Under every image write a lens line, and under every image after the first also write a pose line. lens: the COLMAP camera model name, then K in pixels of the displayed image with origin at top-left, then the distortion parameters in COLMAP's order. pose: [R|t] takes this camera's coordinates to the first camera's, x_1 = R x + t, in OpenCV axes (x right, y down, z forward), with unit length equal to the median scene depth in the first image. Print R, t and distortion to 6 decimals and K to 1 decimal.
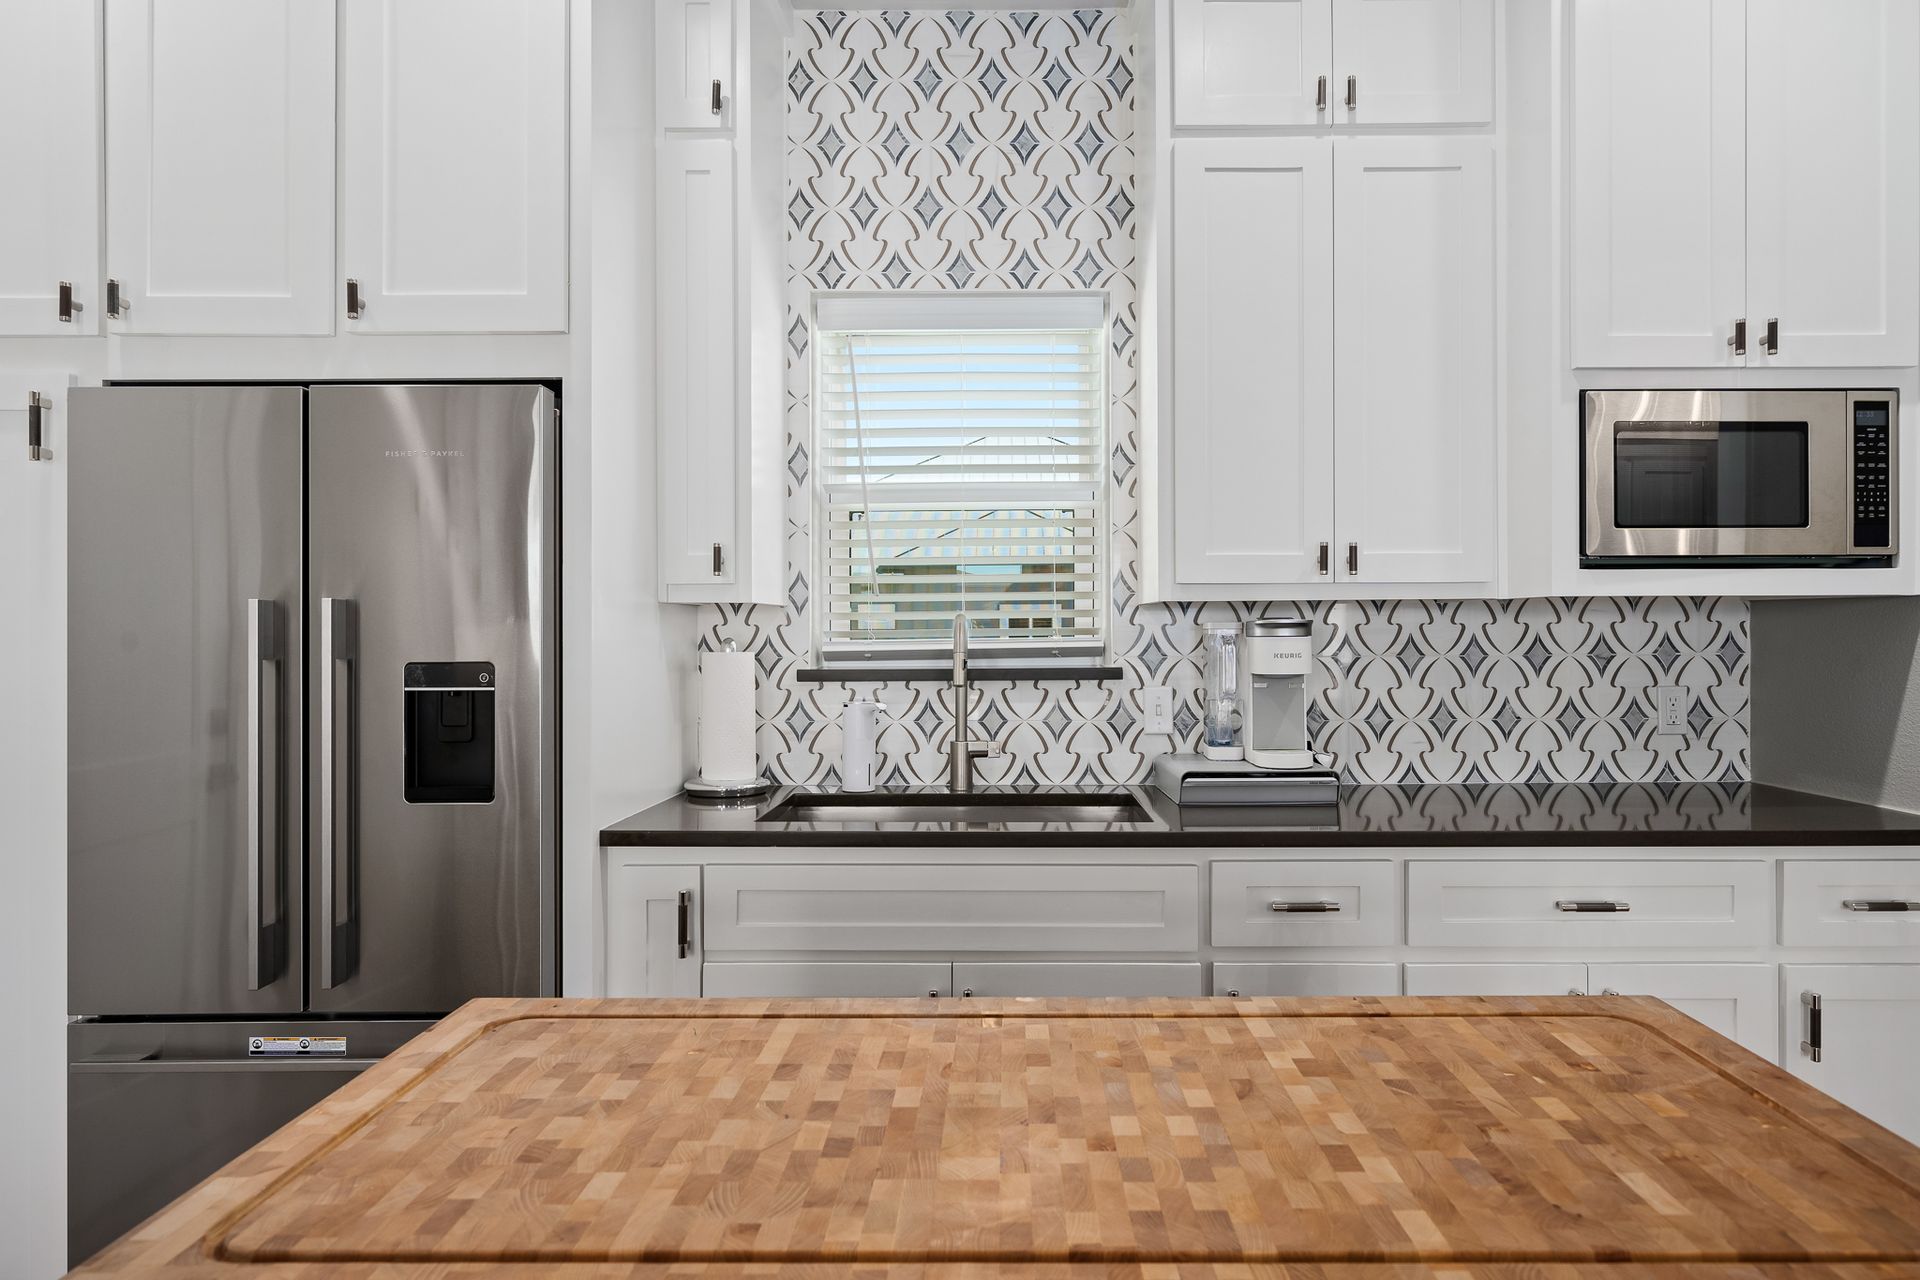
lens RADIAL K [[1126.0, 0, 1008.7], [0, 1126.0, 628.1], [0, 0, 1]] dist [0.004769, 0.000145]
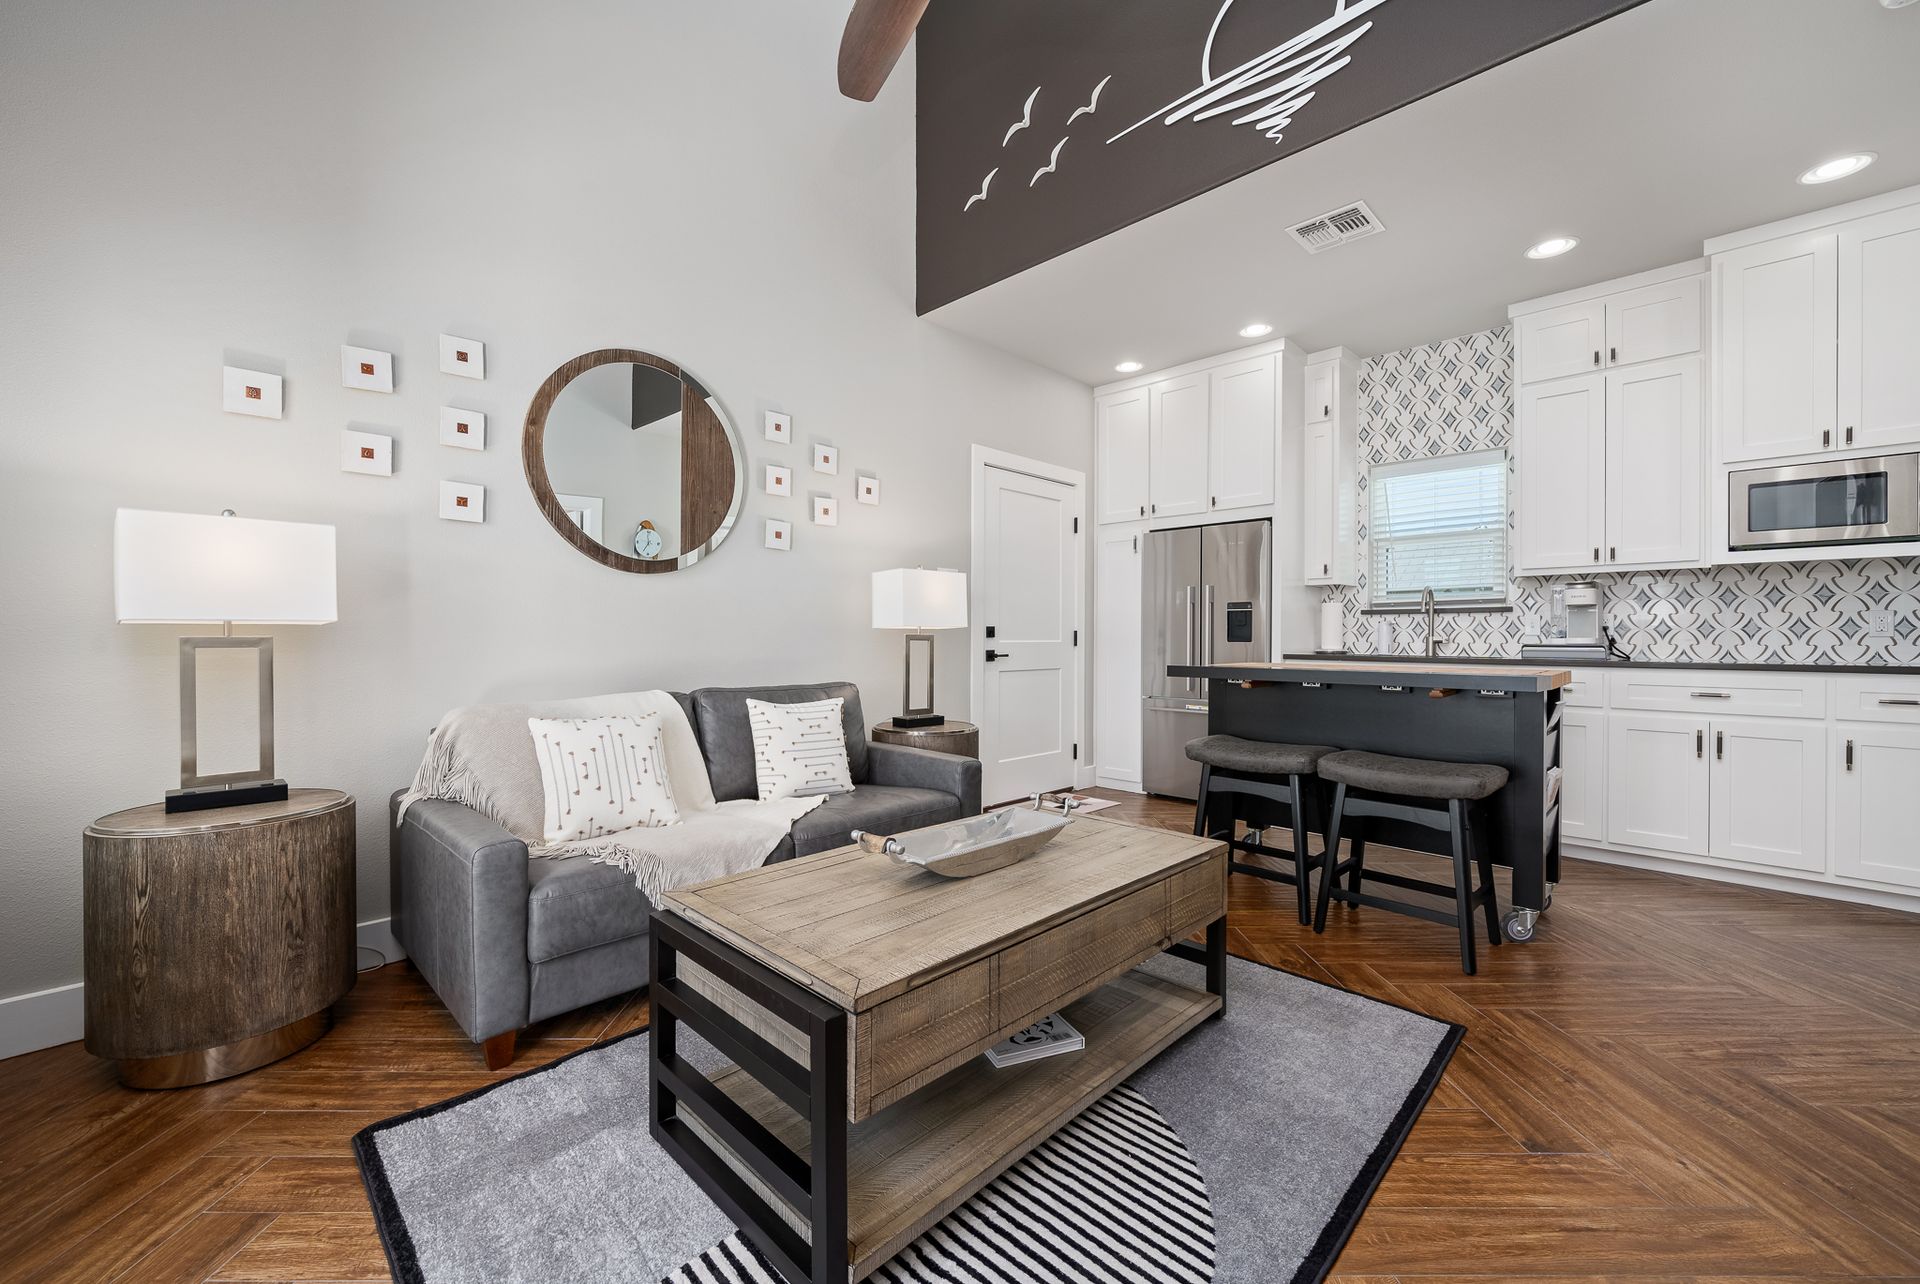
lens RADIAL K [[765.1, 0, 946.3], [0, 765.1, 638.4], [0, 0, 1]] dist [-0.002773, -0.000421]
pose [[0.707347, 0.007099, -0.706831, 0.389313], [-0.001004, 0.999959, 0.009039, 0.087672], [0.706866, -0.005684, 0.707325, -0.952693]]
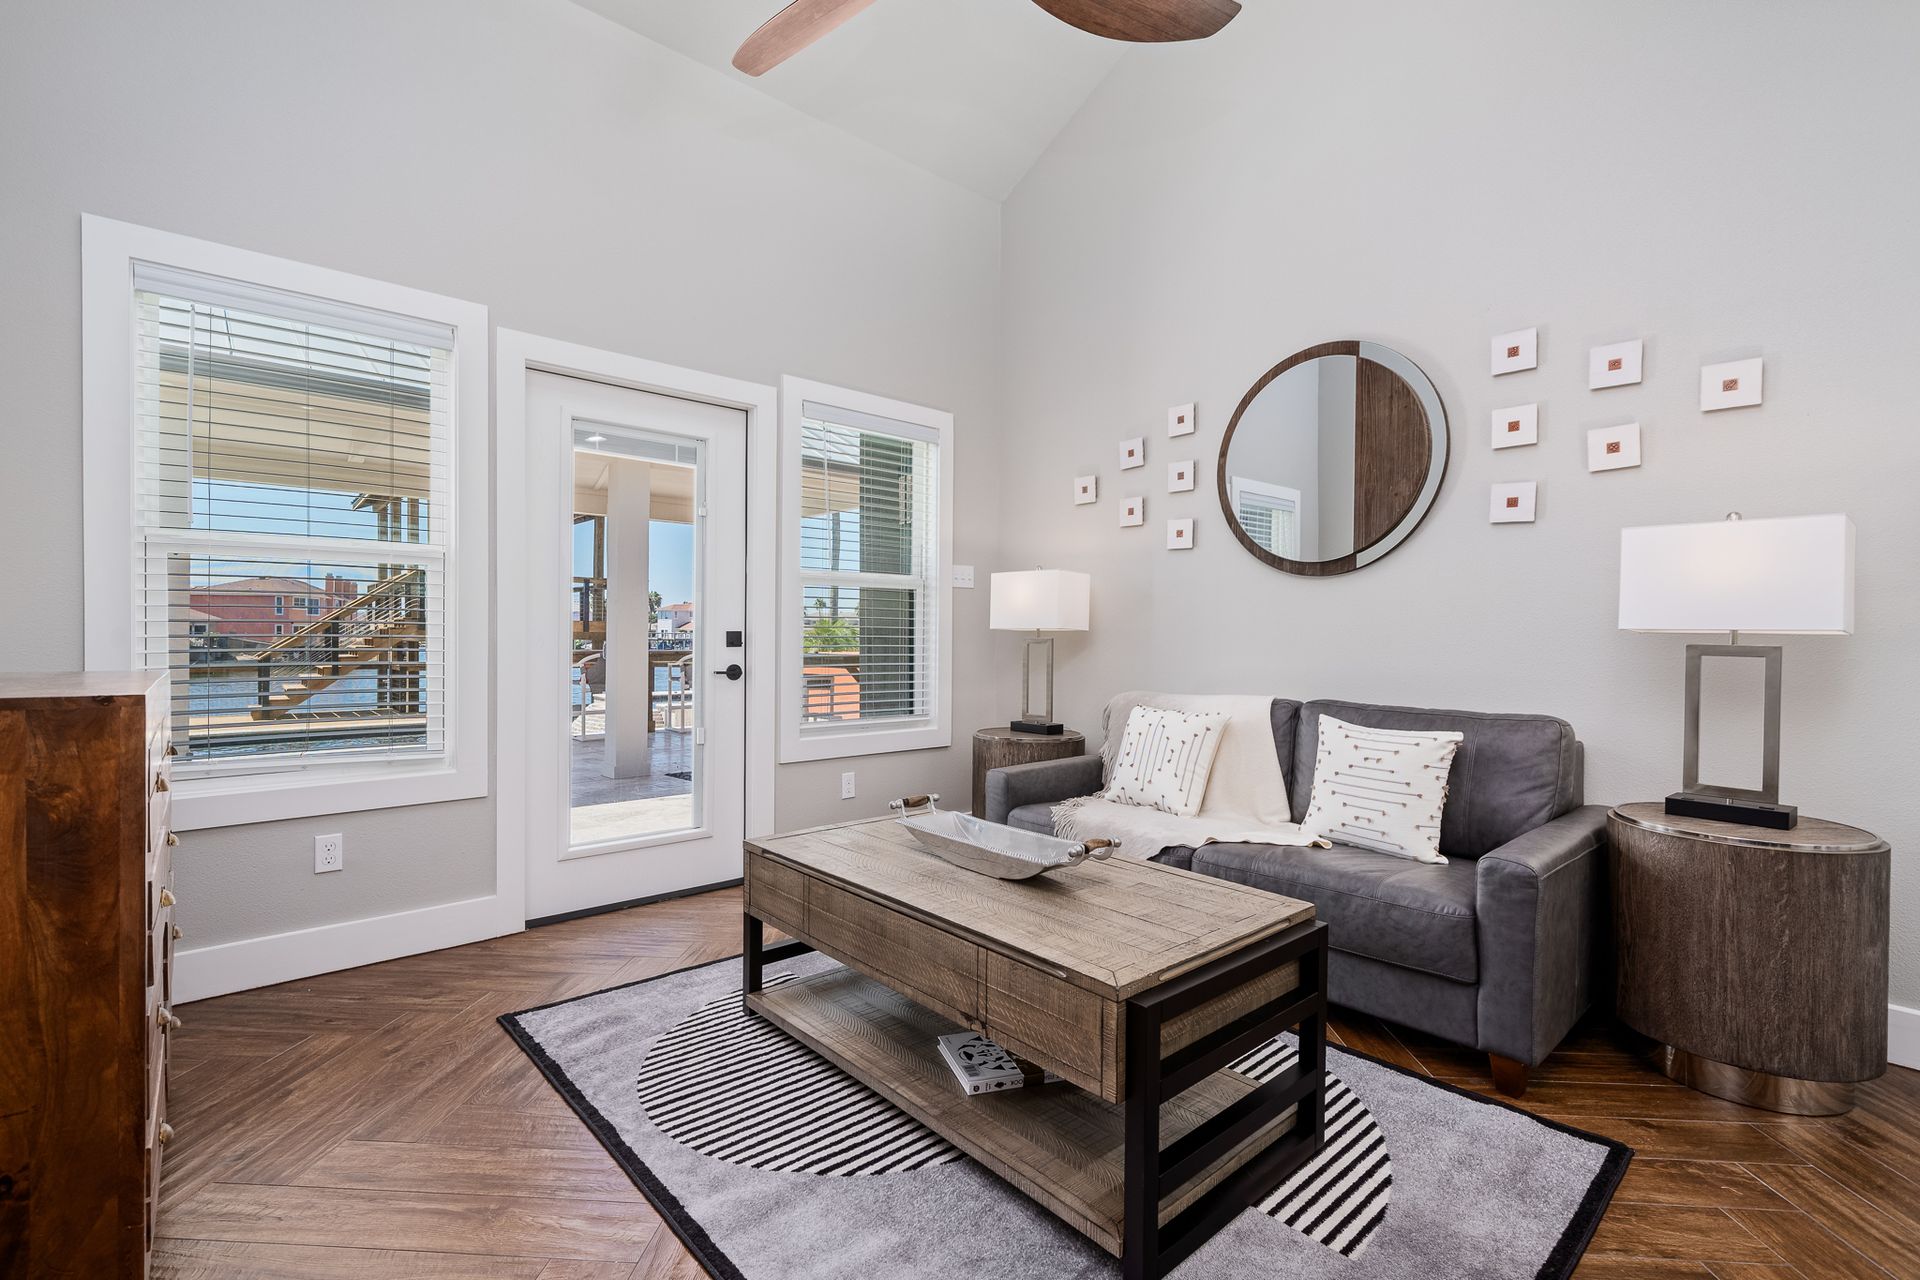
lens RADIAL K [[862.3, 0, 954.5], [0, 862.3, 638.8], [0, 0, 1]] dist [-0.003320, 0.001627]
pose [[-0.746774, -0.000940, -0.665077, 0.466177], [-0.006357, 0.999963, 0.005725, 0.087328], [0.665048, 0.008503, -0.746752, 0.102981]]
